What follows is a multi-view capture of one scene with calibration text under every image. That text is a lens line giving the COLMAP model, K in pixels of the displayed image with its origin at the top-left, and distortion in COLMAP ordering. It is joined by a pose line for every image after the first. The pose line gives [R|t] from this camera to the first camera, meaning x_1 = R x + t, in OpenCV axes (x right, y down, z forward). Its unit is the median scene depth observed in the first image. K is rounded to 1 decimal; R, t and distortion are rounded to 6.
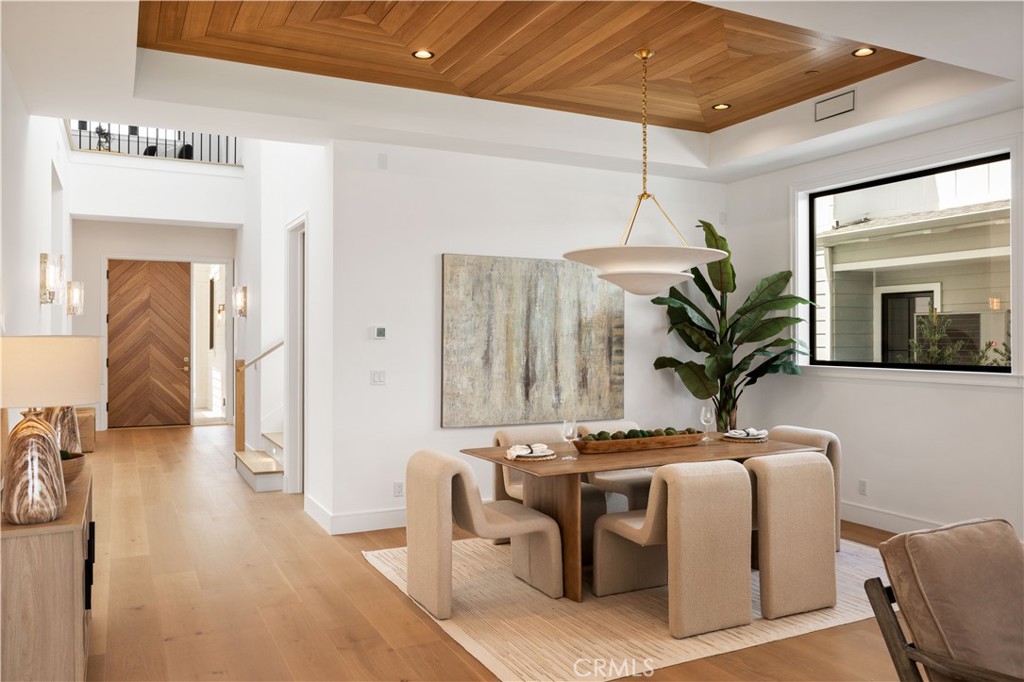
lens RADIAL K [[779.1, 0, 513.6], [0, 779.1, 339.4], [0, 0, 1]] dist [0.006859, 0.009745]
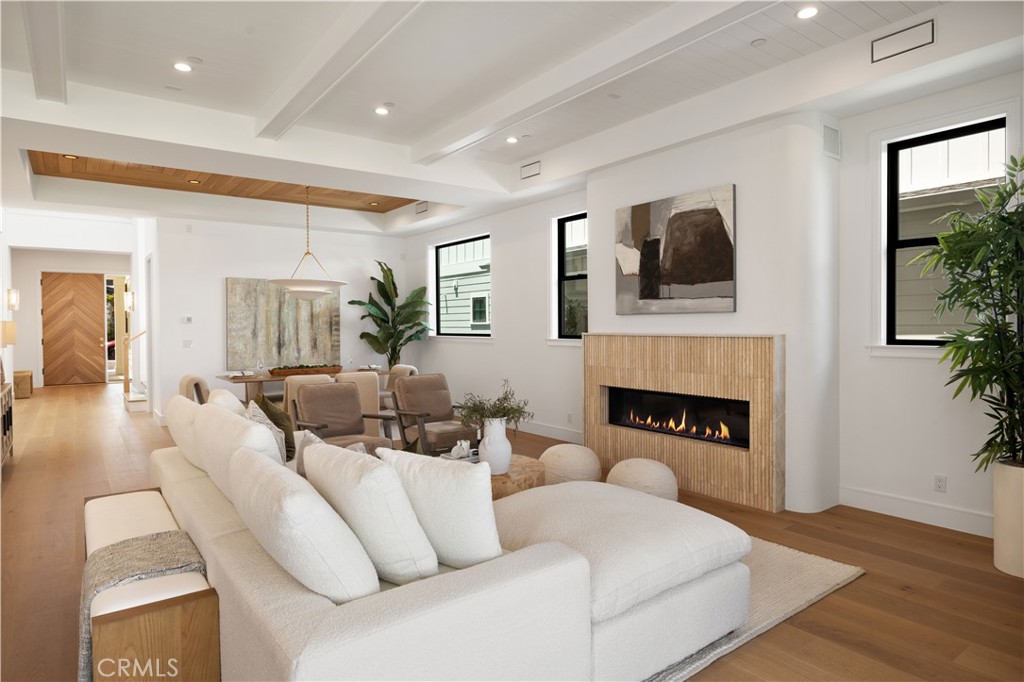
lens RADIAL K [[596.1, 0, 511.9], [0, 596.1, 340.1], [0, 0, 1]] dist [0.002918, -0.000189]
pose [[0.986481, -0.011193, 0.163492, 0.322636], [0.007252, 0.999669, 0.024678, 0.009205], [-0.163714, -0.023159, 0.986236, -0.490334]]
